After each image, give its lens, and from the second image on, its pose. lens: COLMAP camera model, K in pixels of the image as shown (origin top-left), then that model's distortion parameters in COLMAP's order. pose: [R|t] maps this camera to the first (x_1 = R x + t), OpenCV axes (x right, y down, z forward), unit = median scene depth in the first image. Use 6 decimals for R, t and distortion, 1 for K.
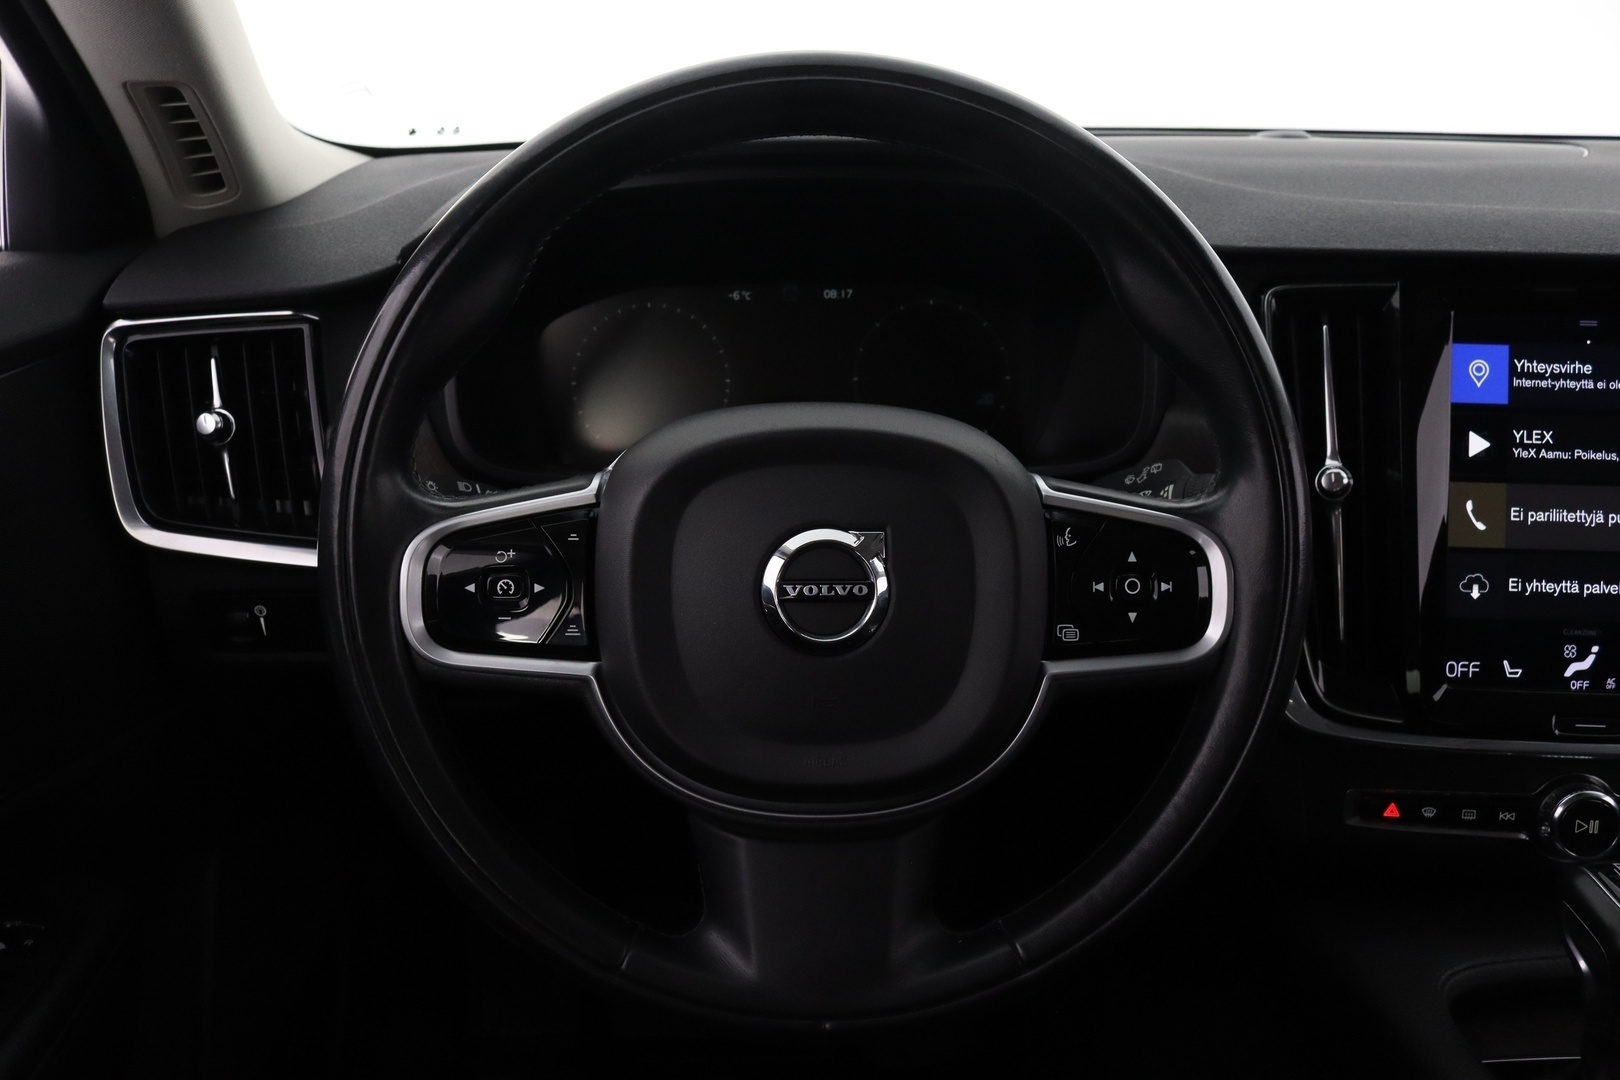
lens RADIAL K [[1362.9, 0, 800.3], [0, 1362.9, 553.8], [0, 0, 1]] dist [-0.170147, 0.155634]
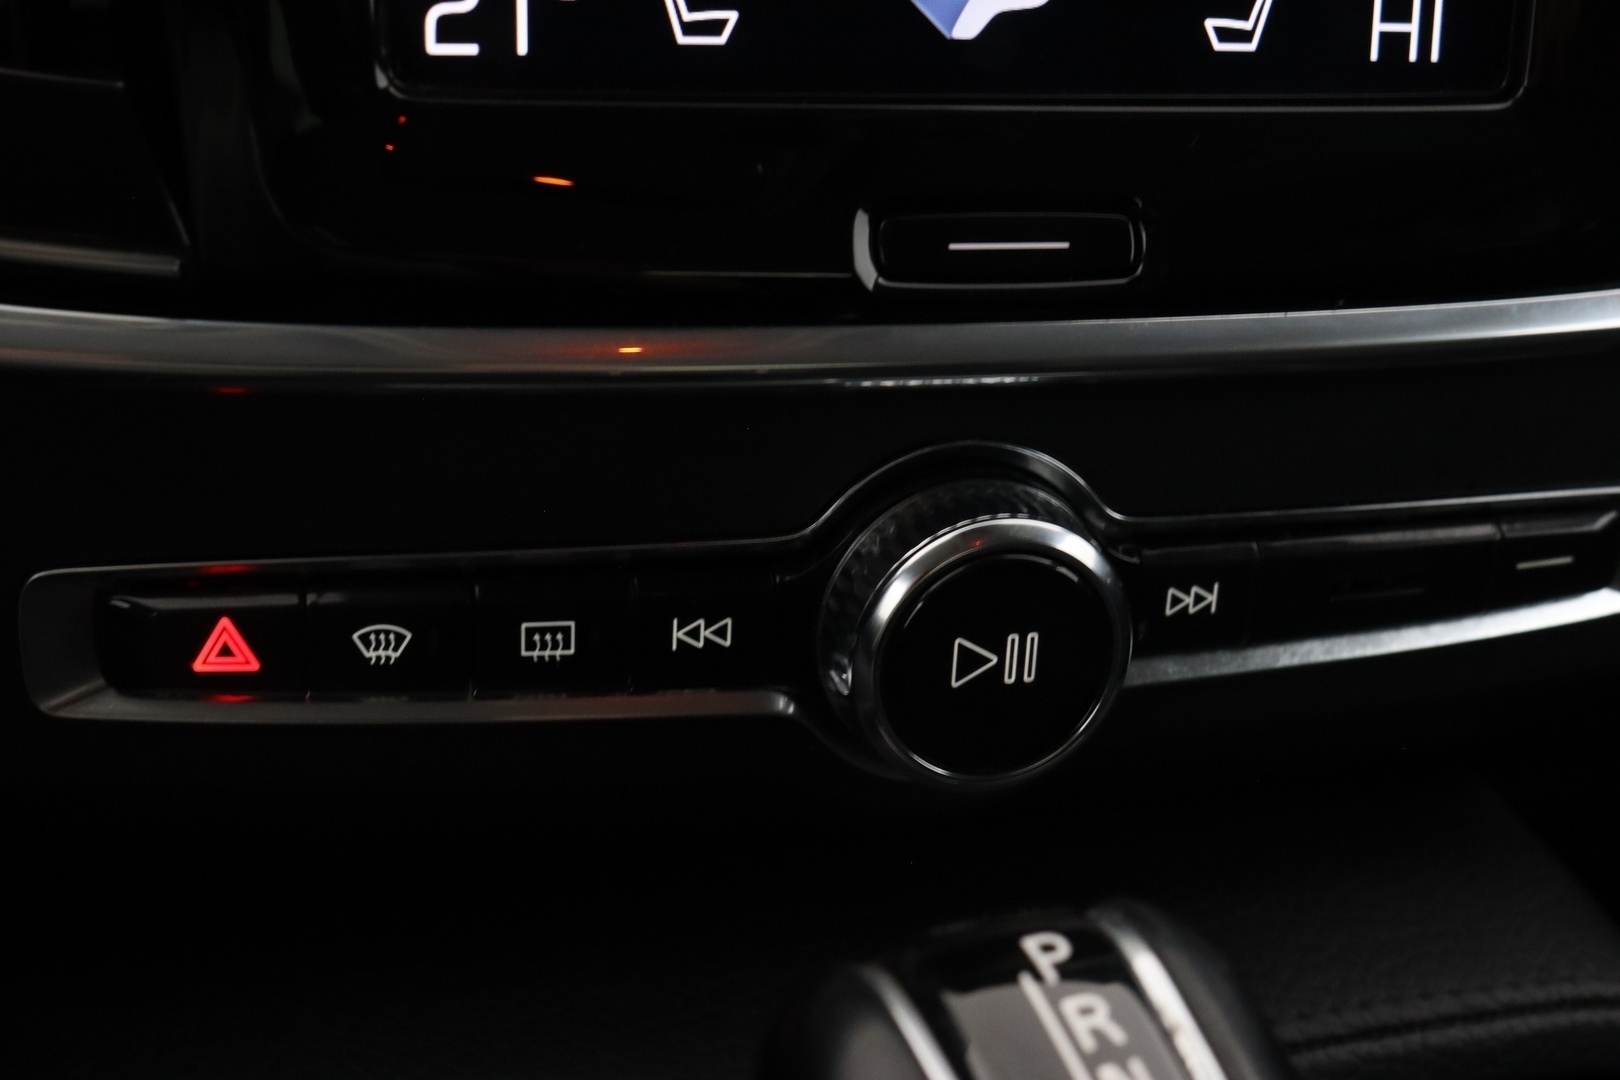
lens RADIAL K [[2280.7, 0, 810.0], [0, 2280.7, 540.0], [0, 0, 1]] dist [-0.065740, 0.016908]
pose [[0.933419, -0.097133, 0.345390, 0.415746], [0.010221, 0.969465, 0.245016, 0.080542], [-0.358643, -0.225172, 0.905910, 0.615817]]
